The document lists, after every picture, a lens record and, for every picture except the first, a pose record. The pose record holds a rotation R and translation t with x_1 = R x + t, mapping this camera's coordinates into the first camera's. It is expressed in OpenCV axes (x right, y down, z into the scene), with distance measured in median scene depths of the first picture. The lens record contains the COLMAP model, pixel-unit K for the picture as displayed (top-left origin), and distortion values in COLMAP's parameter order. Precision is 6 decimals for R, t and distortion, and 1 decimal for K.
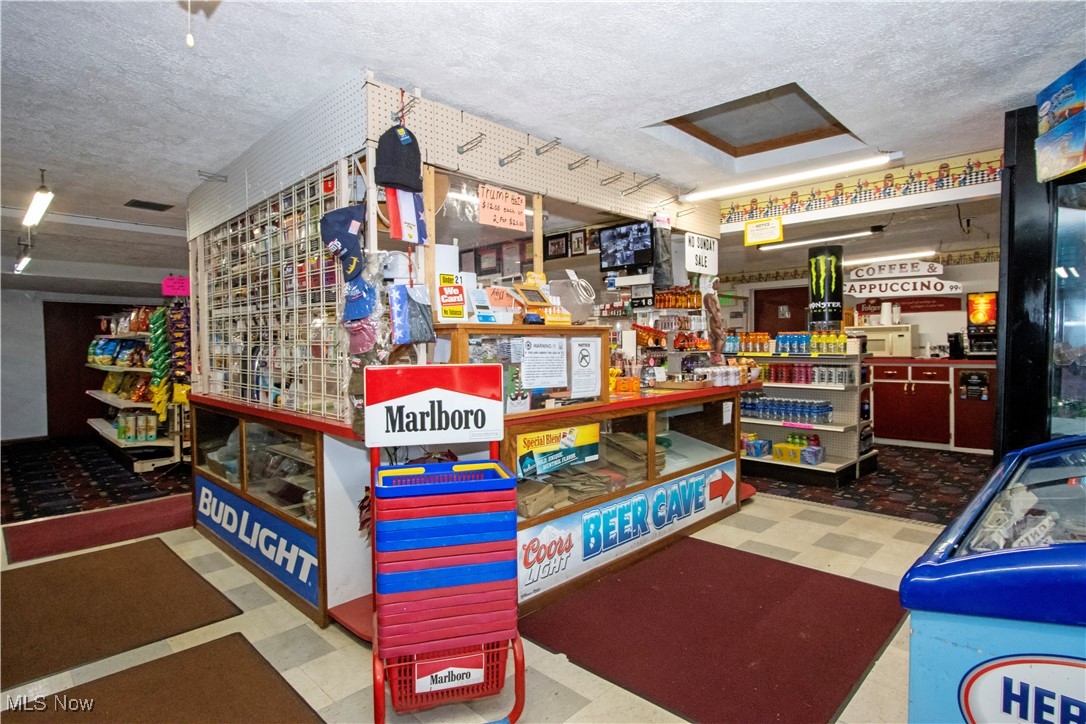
lens RADIAL K [[567.5, 0, 541.3], [0, 567.5, 360.2], [0, 0, 1]] dist [-0.017412, 0.005913]
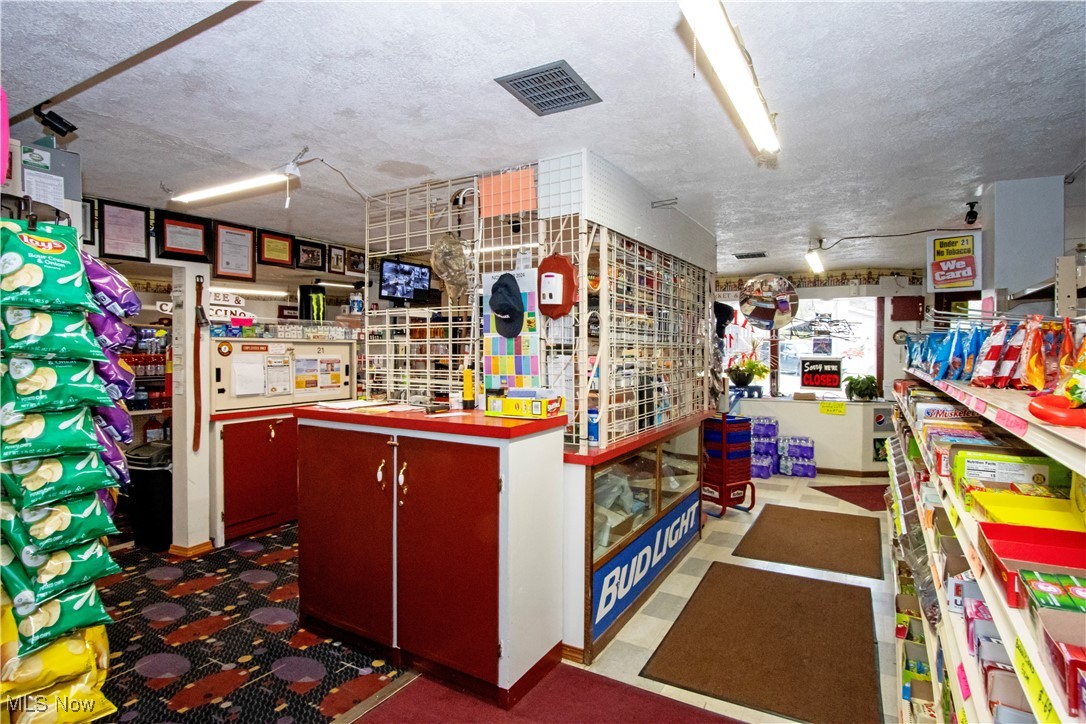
lens RADIAL K [[567.5, 0, 542.2], [0, 567.5, 358.9], [0, 0, 1]] dist [-0.017412, 0.005913]
pose [[-0.249567, -0.009820, 0.968308, -1.041071], [0.031701, 0.999330, 0.018305, -0.055767], [-0.967838, 0.035265, -0.249089, 1.020400]]
